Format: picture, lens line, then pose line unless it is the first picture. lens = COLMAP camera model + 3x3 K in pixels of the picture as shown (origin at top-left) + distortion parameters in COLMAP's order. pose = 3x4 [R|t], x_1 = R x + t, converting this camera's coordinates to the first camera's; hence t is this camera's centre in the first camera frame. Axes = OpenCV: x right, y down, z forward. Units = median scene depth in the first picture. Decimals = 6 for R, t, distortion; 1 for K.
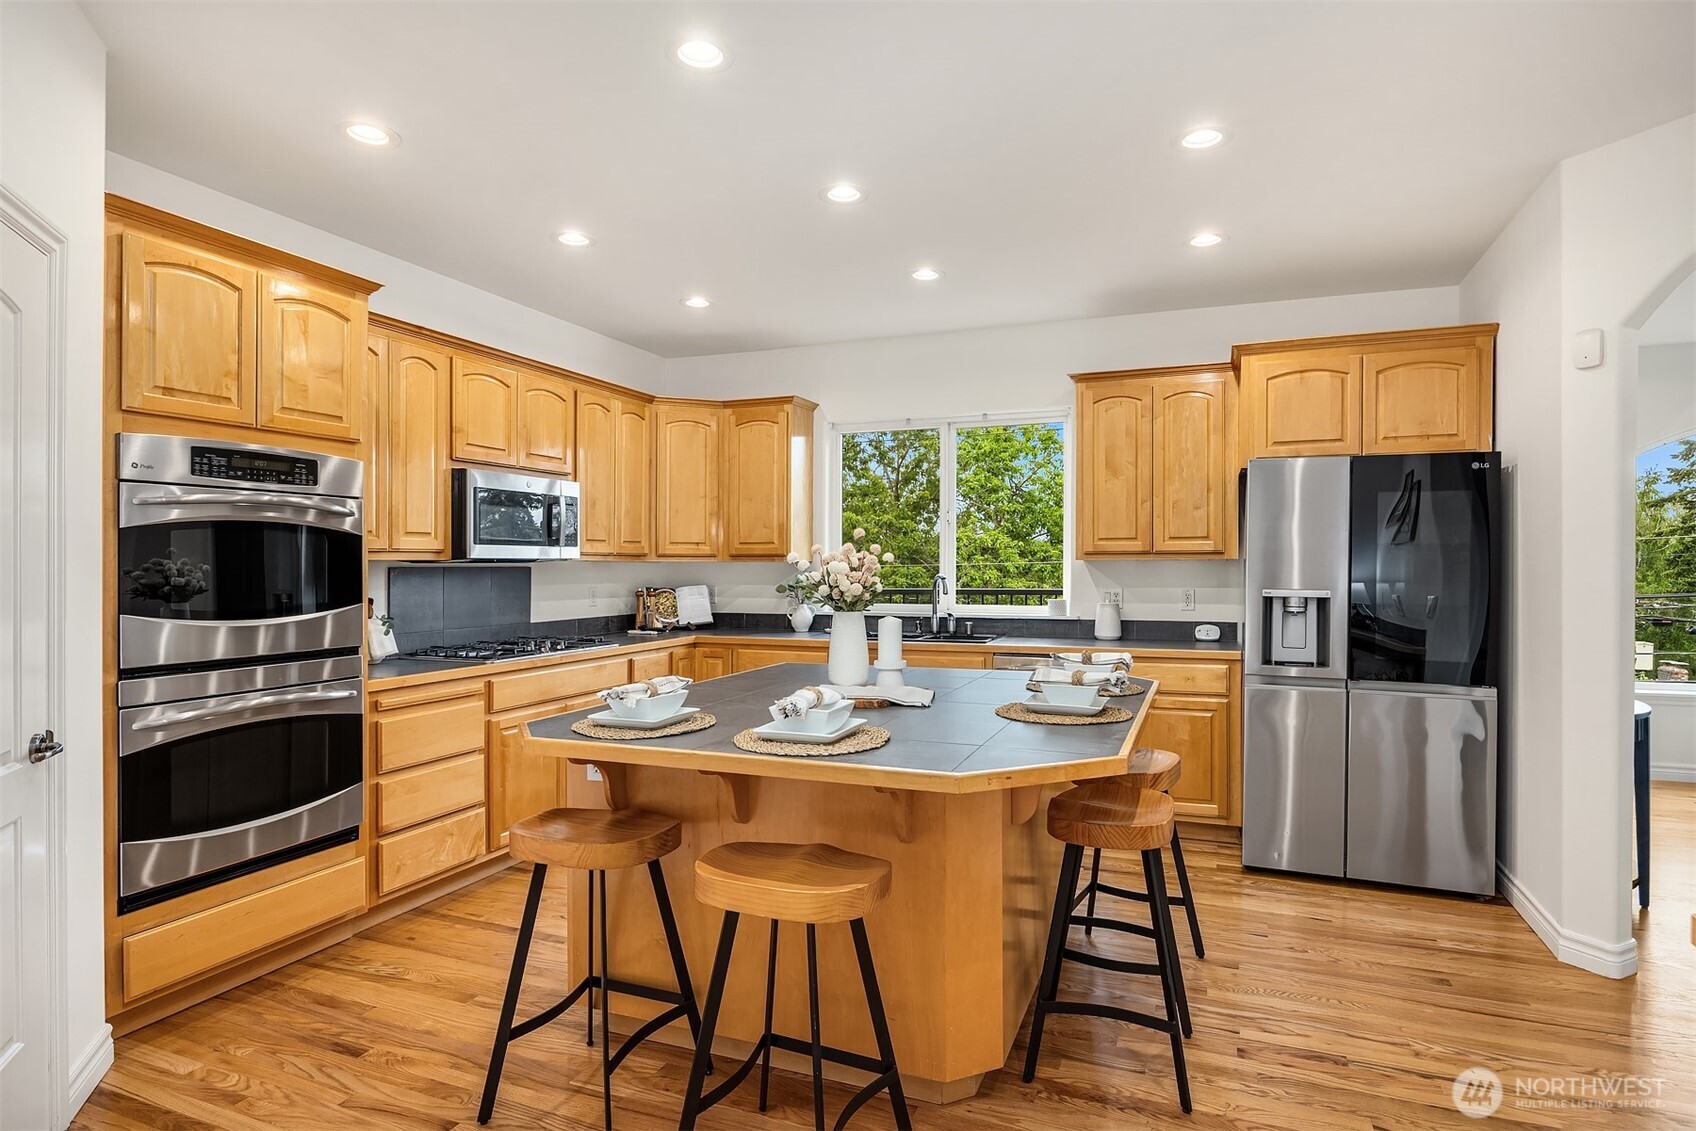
lens RADIAL K [[905.2, 0, 848.0], [0, 905.2, 565.5], [0, 0, 1]] dist [0.000617, -0.001339]
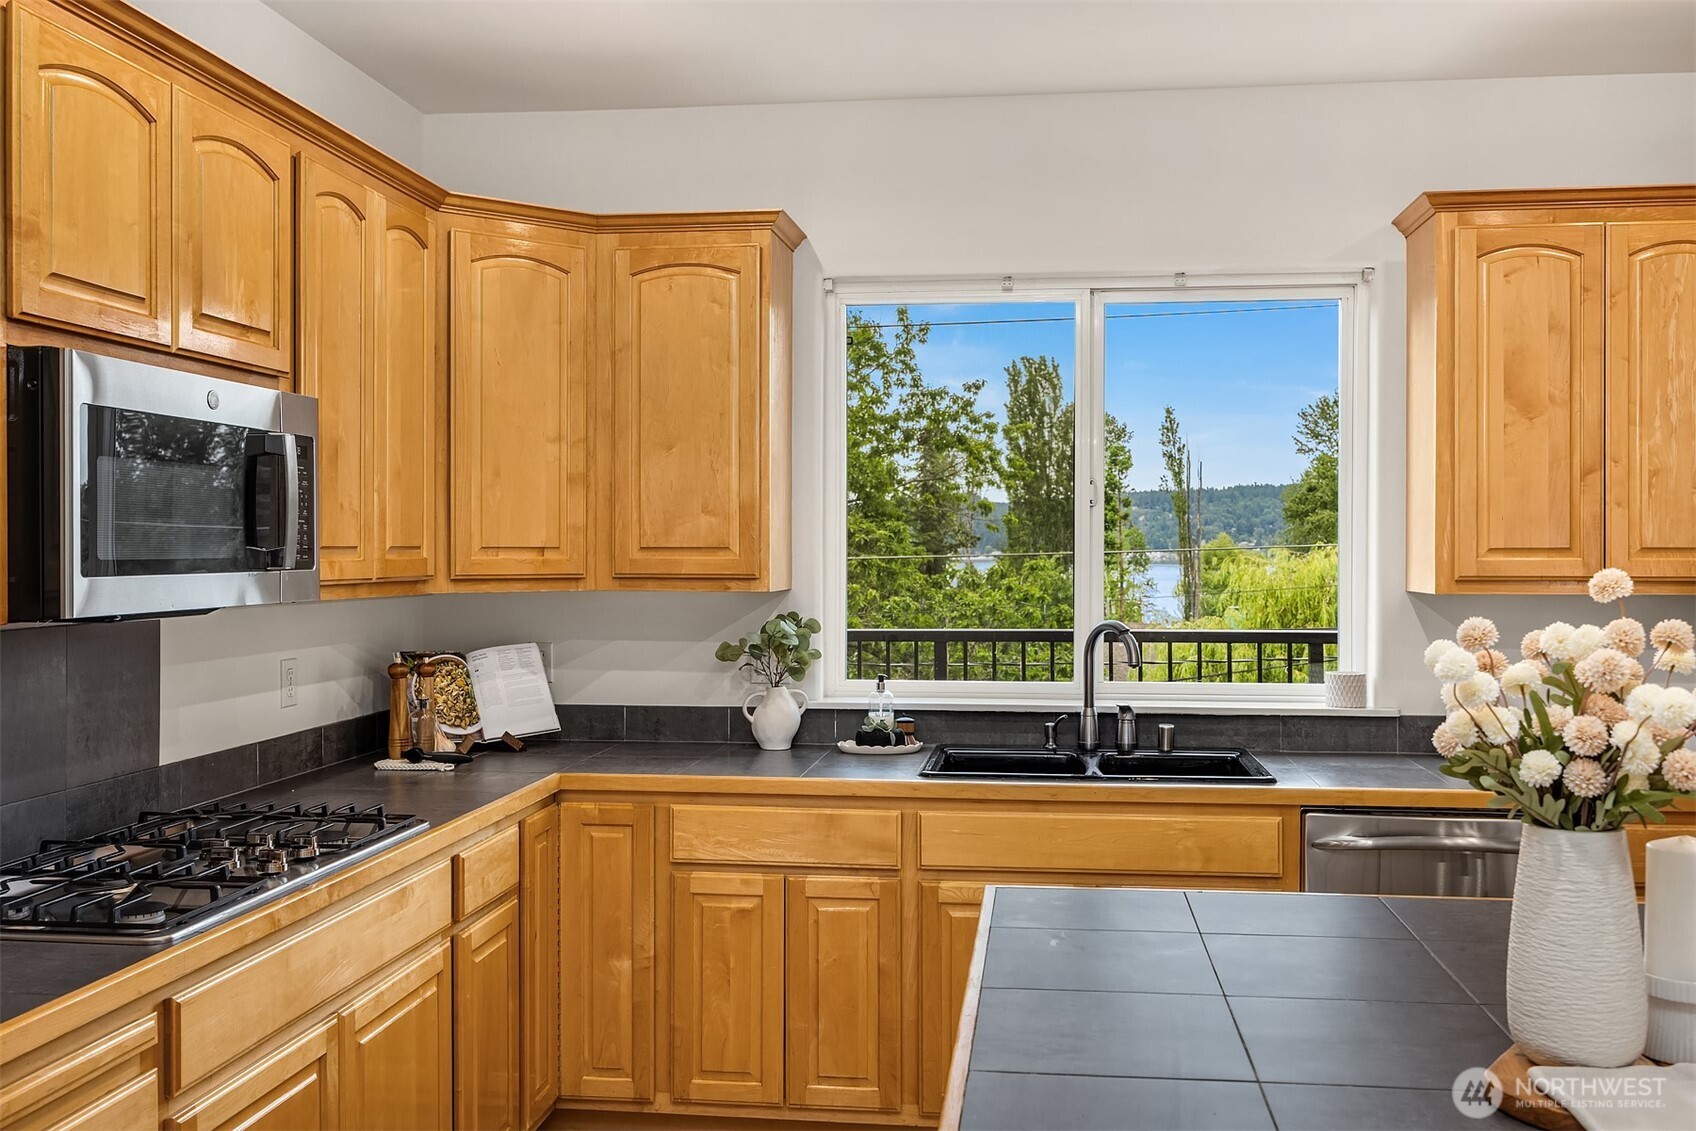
lens RADIAL K [[1499.4, 0, 848.0], [0, 1499.4, 565.5], [0, 0, 1]] dist [-0.008015, 0.003783]
pose [[0.967954, -0.001039, 0.251125, -0.210394], [-0.001862, 0.999934, 0.011312, -0.025800], [-0.251121, -0.011417, 0.967888, 0.298826]]
